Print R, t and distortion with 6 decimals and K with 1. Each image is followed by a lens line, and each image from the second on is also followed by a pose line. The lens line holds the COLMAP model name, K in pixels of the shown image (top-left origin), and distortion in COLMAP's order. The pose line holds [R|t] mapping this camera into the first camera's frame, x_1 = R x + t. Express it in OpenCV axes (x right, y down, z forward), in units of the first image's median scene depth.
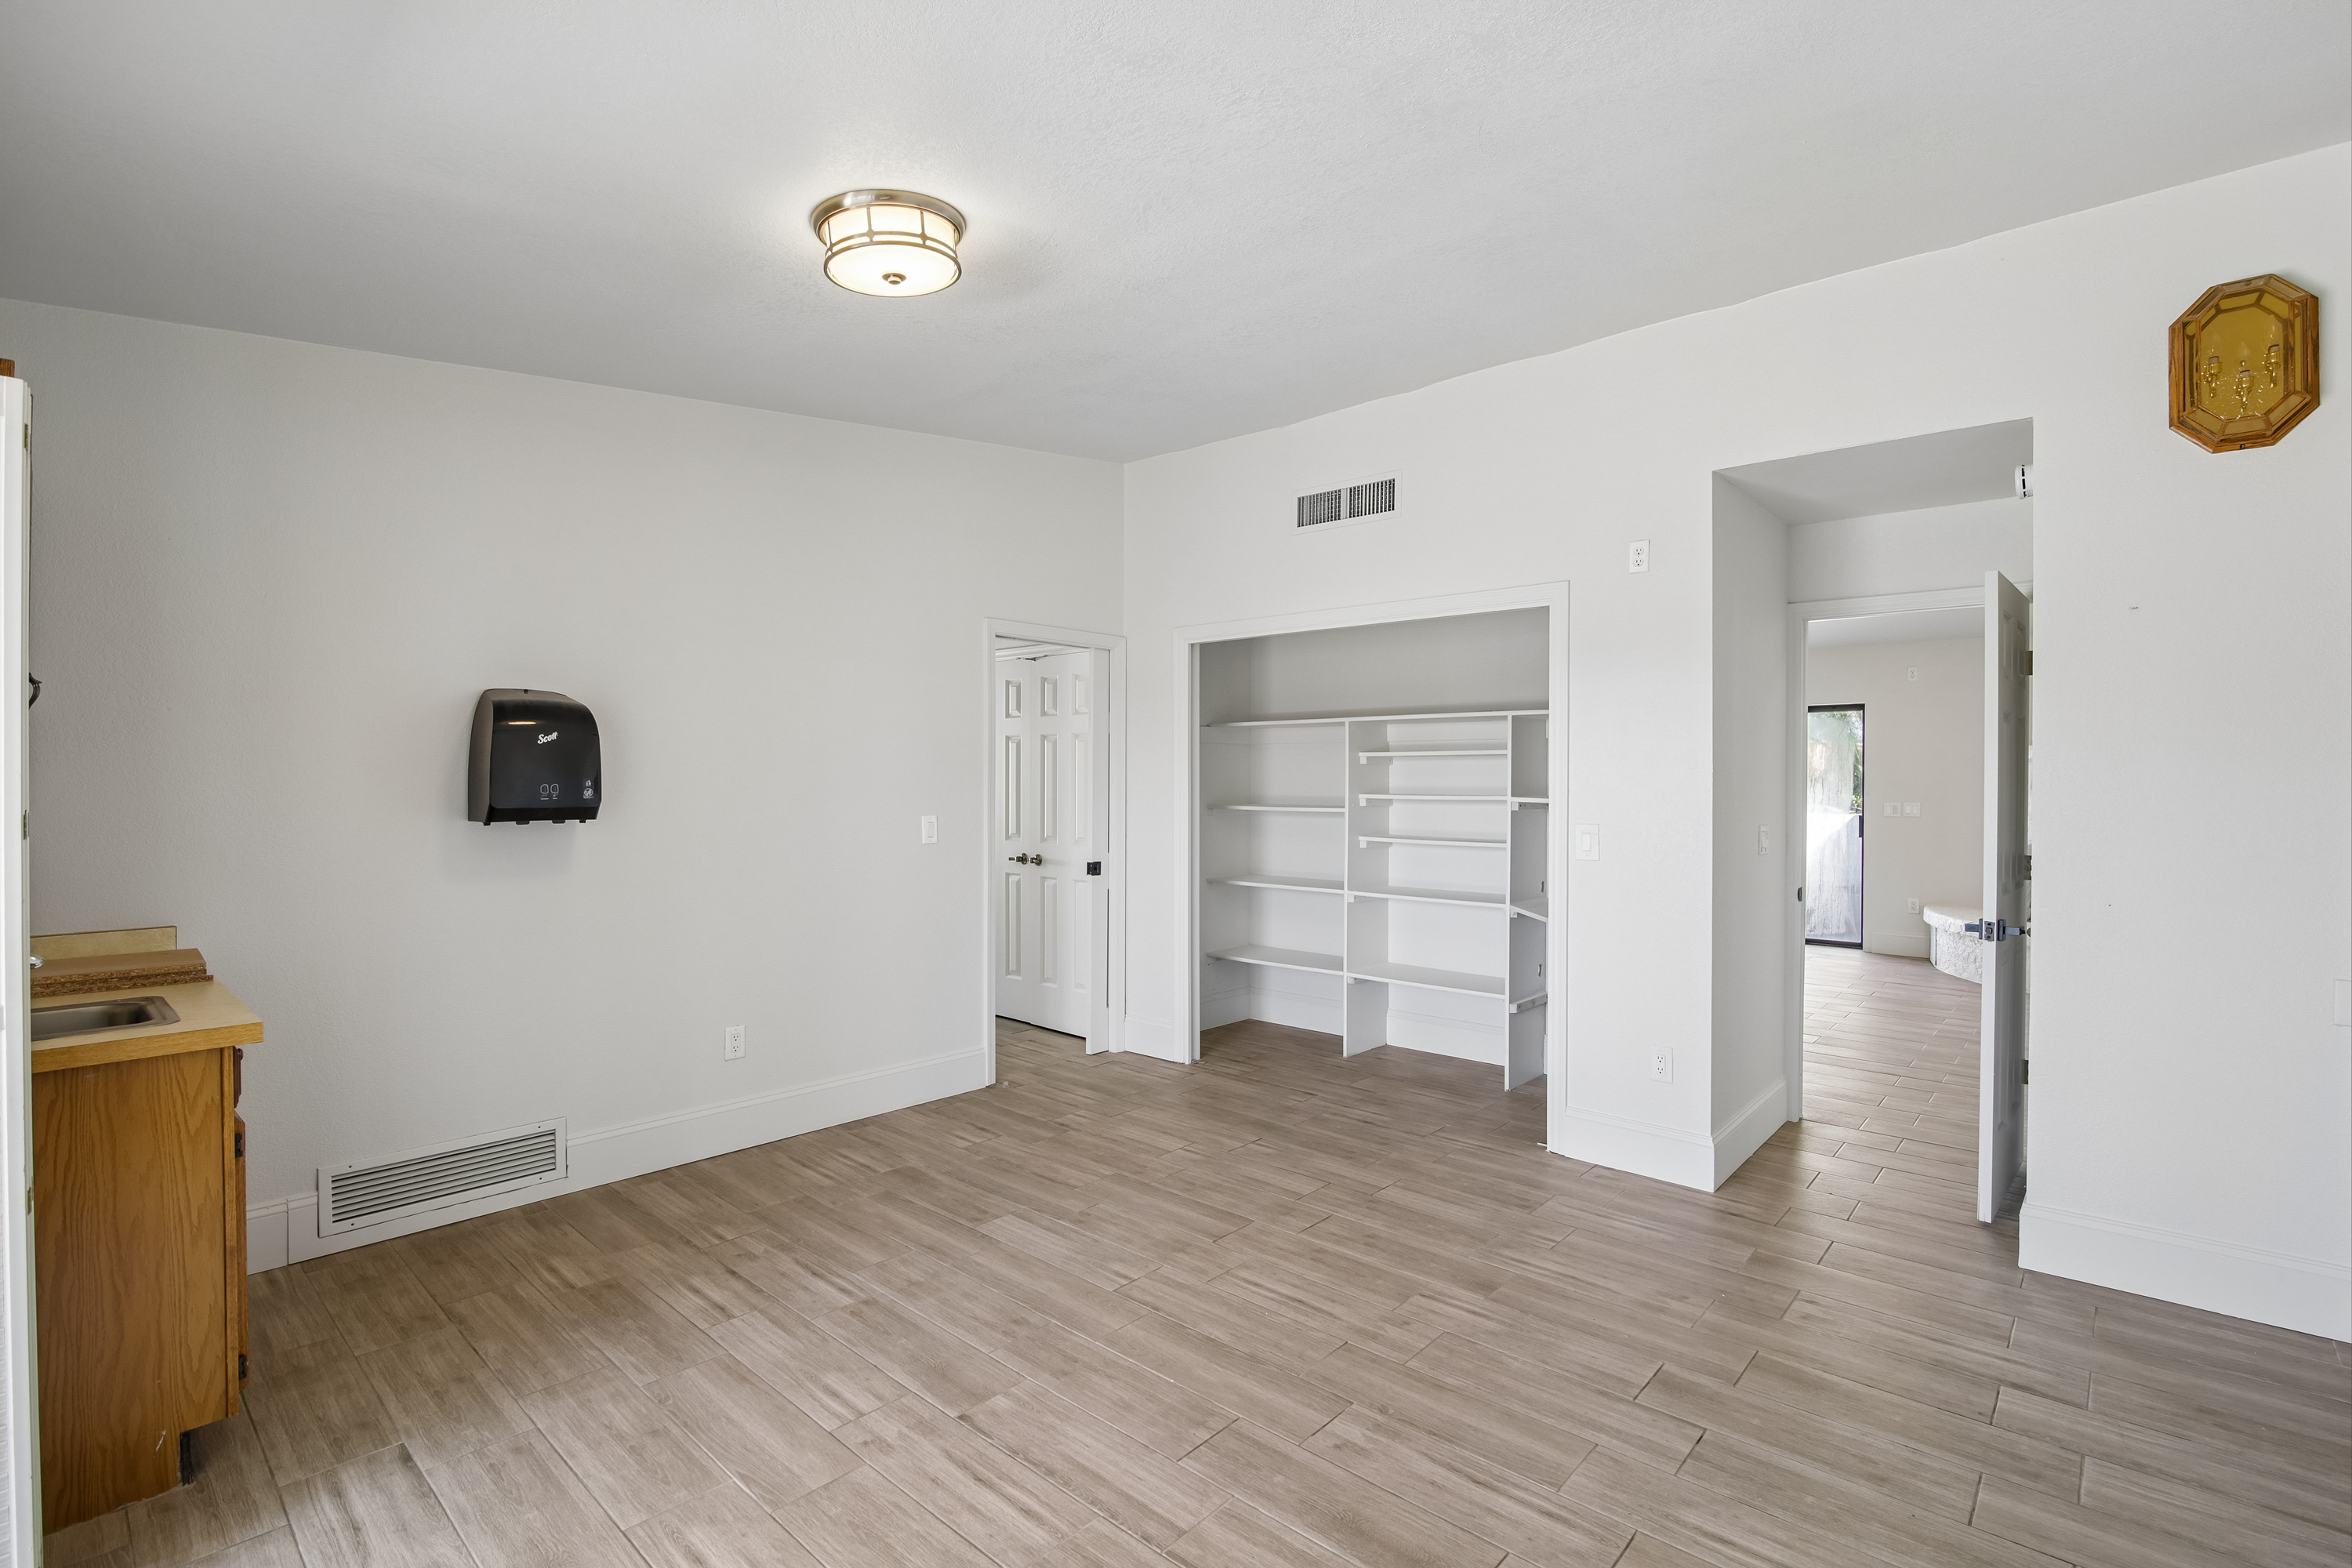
lens RADIAL K [[1075.5, 0, 1192.9], [0, 1075.5, 778.1], [0, 0, 1]] dist [-0.018063, 0.000062]
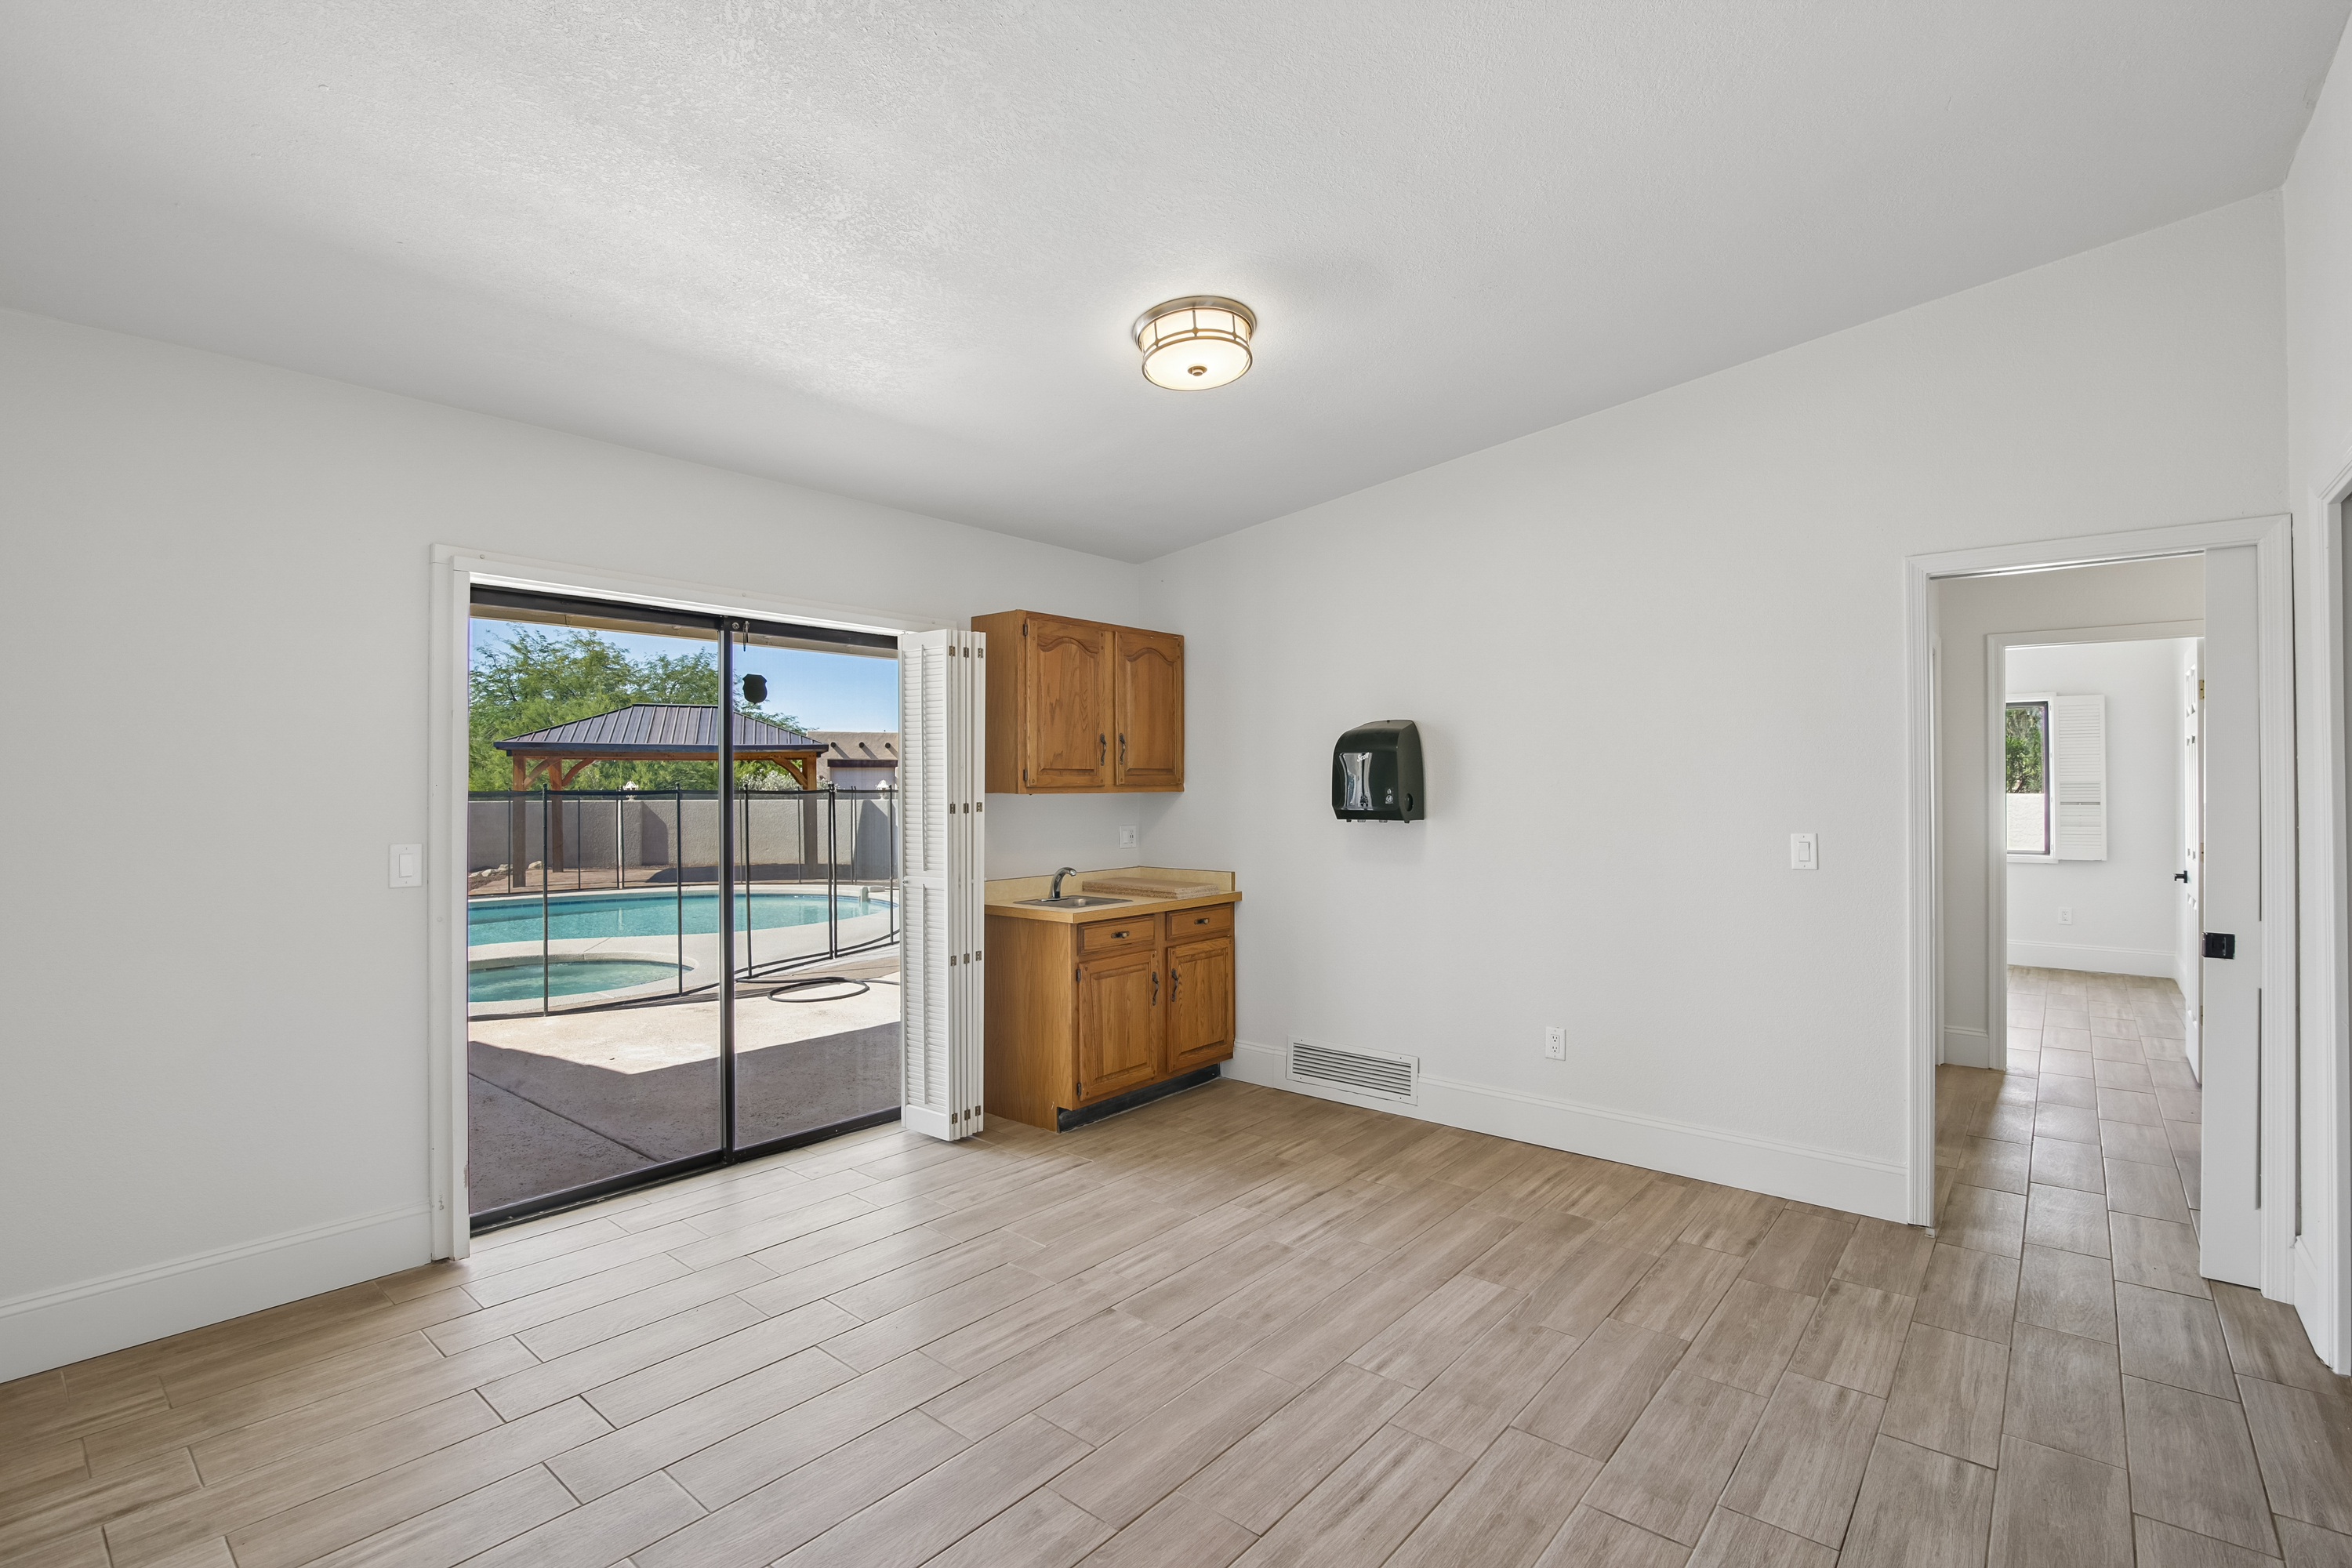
lens RADIAL K [[1075.5, 0, 1192.9], [0, 1075.5, 789.8], [0, 0, 1]] dist [-0.018063, 0.000062]
pose [[0.032557, -0.001899, -0.999468, 0.771211], [0.003036, 0.999994, -0.001801, 0.005406], [0.999465, -0.002976, 0.032562, 0.807214]]
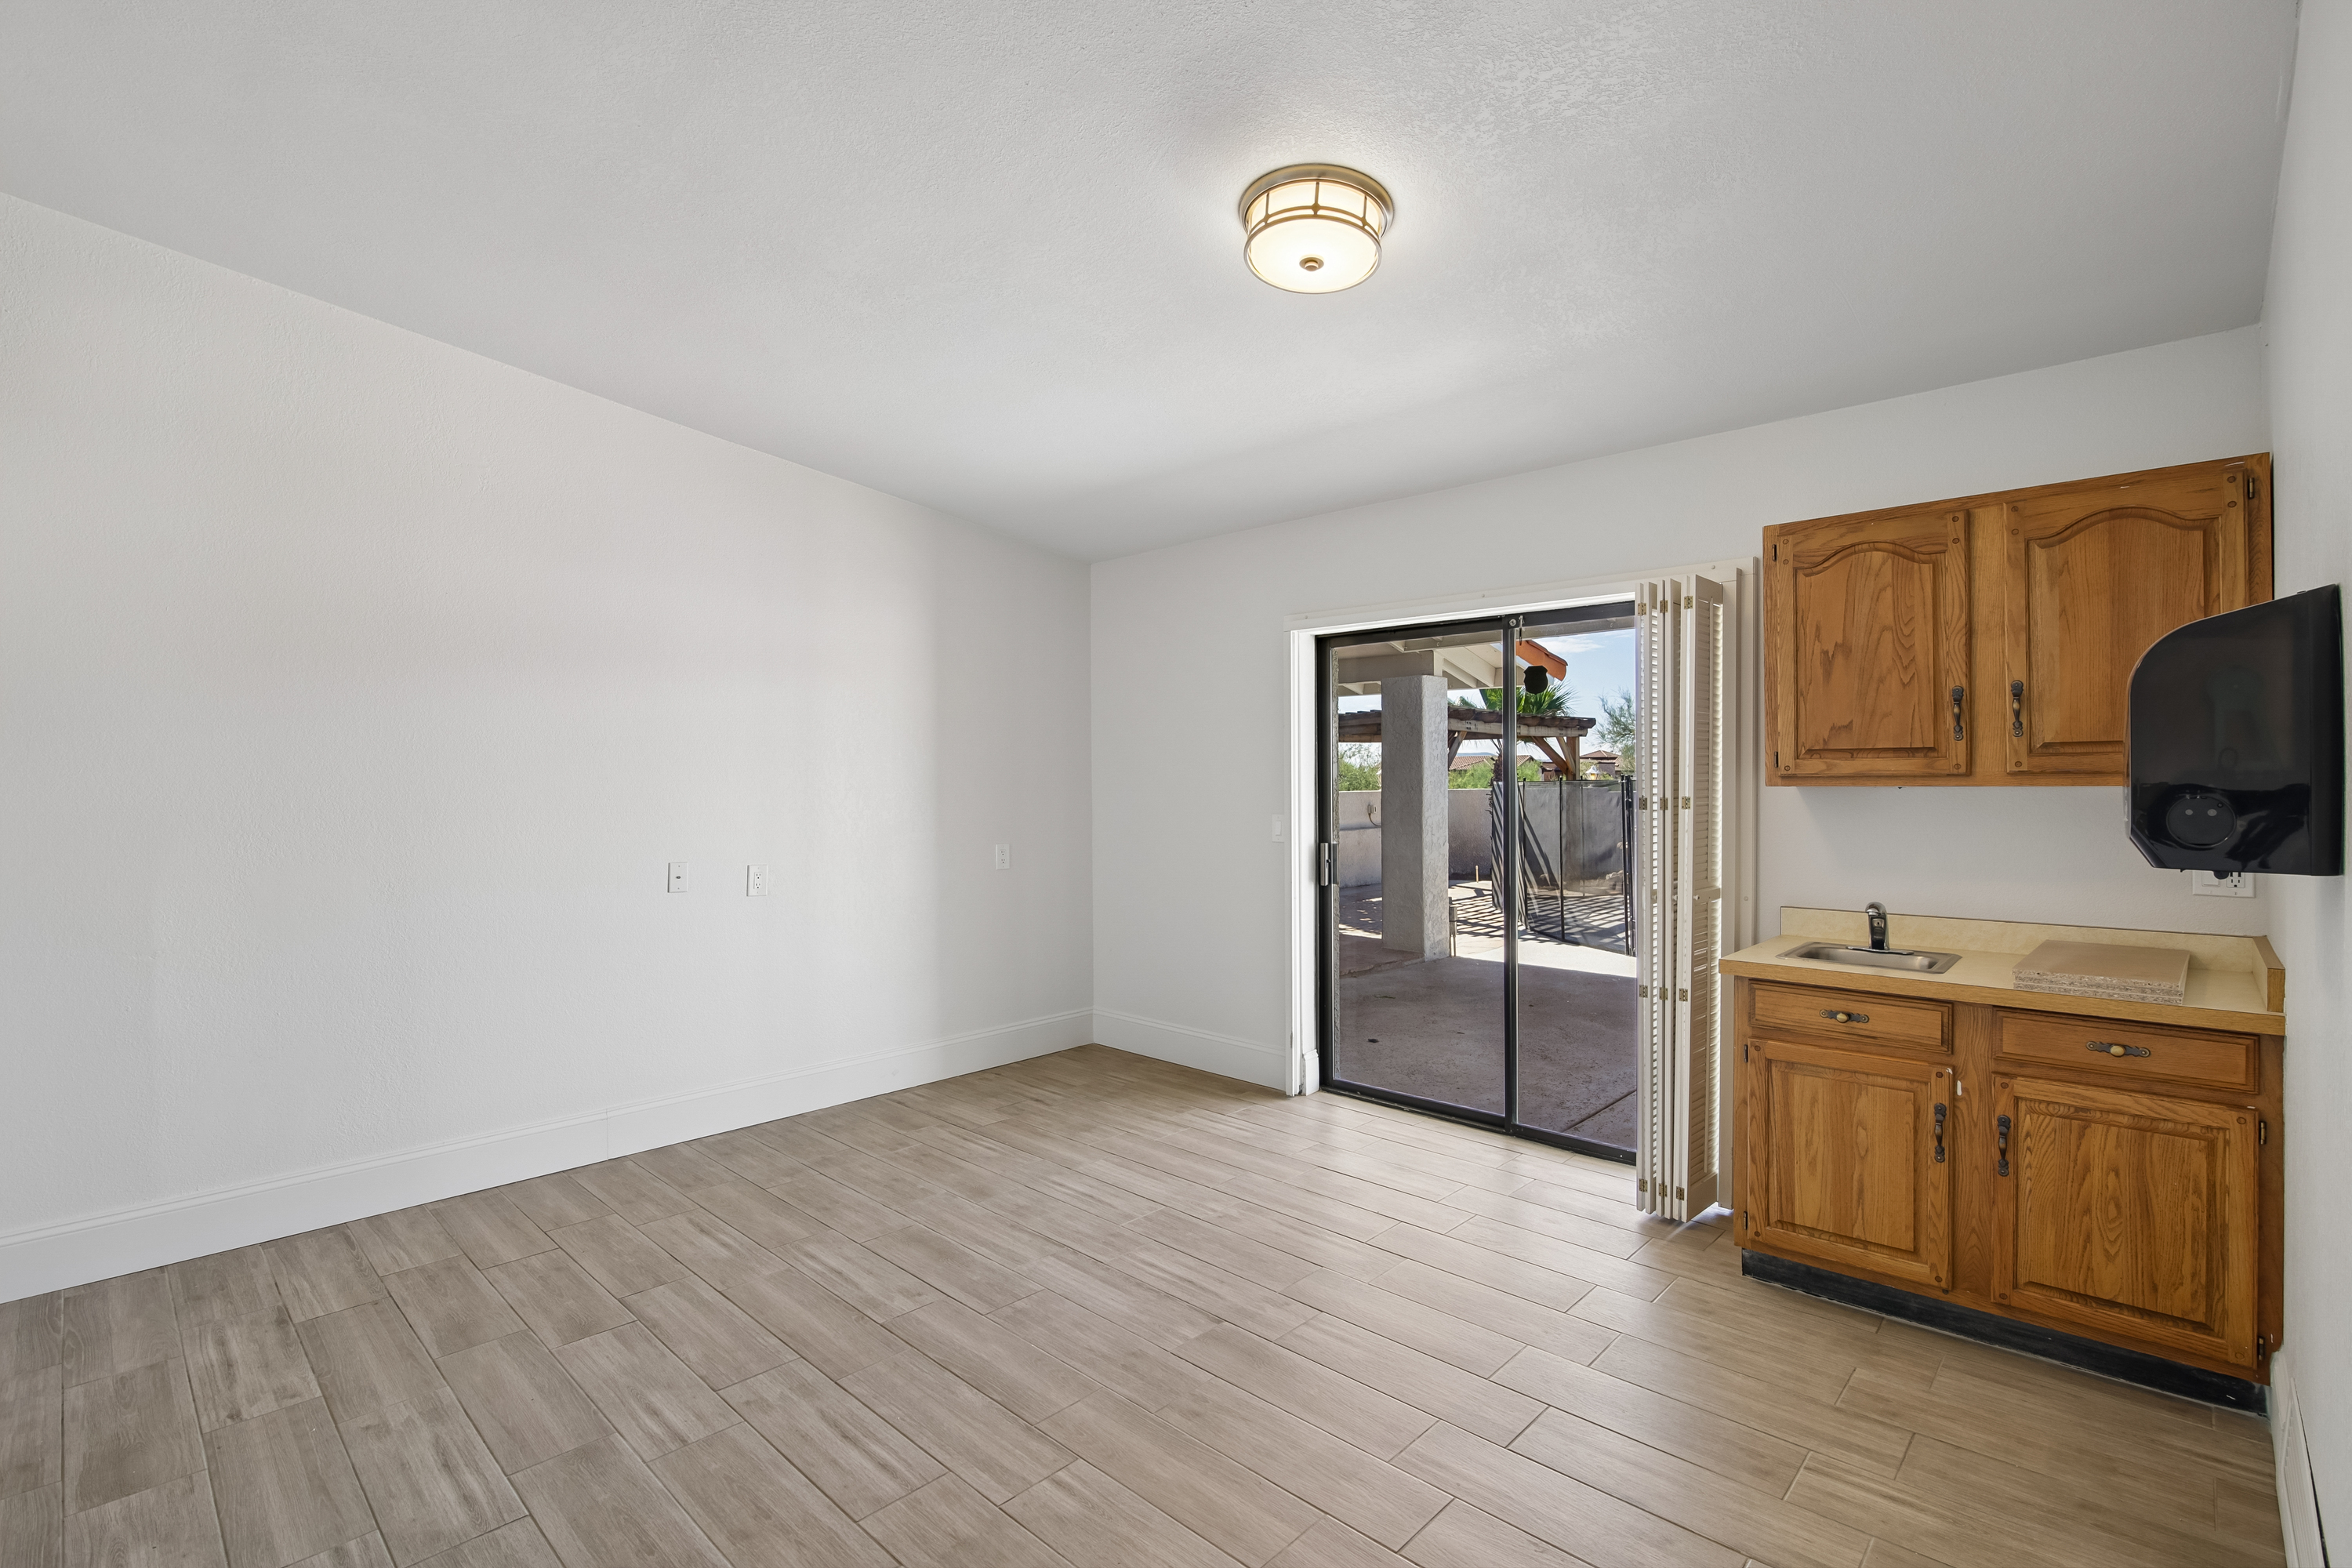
lens RADIAL K [[1075.5, 0, 1179.4], [0, 1075.5, 776.3], [0, 0, 1]] dist [-0.018063, 0.000062]
pose [[-0.999431, -0.001250, 0.033700, -0.162051], [-0.001319, 0.999997, -0.002018, 0.000742], [-0.033698, -0.002062, -0.999430, 1.667201]]
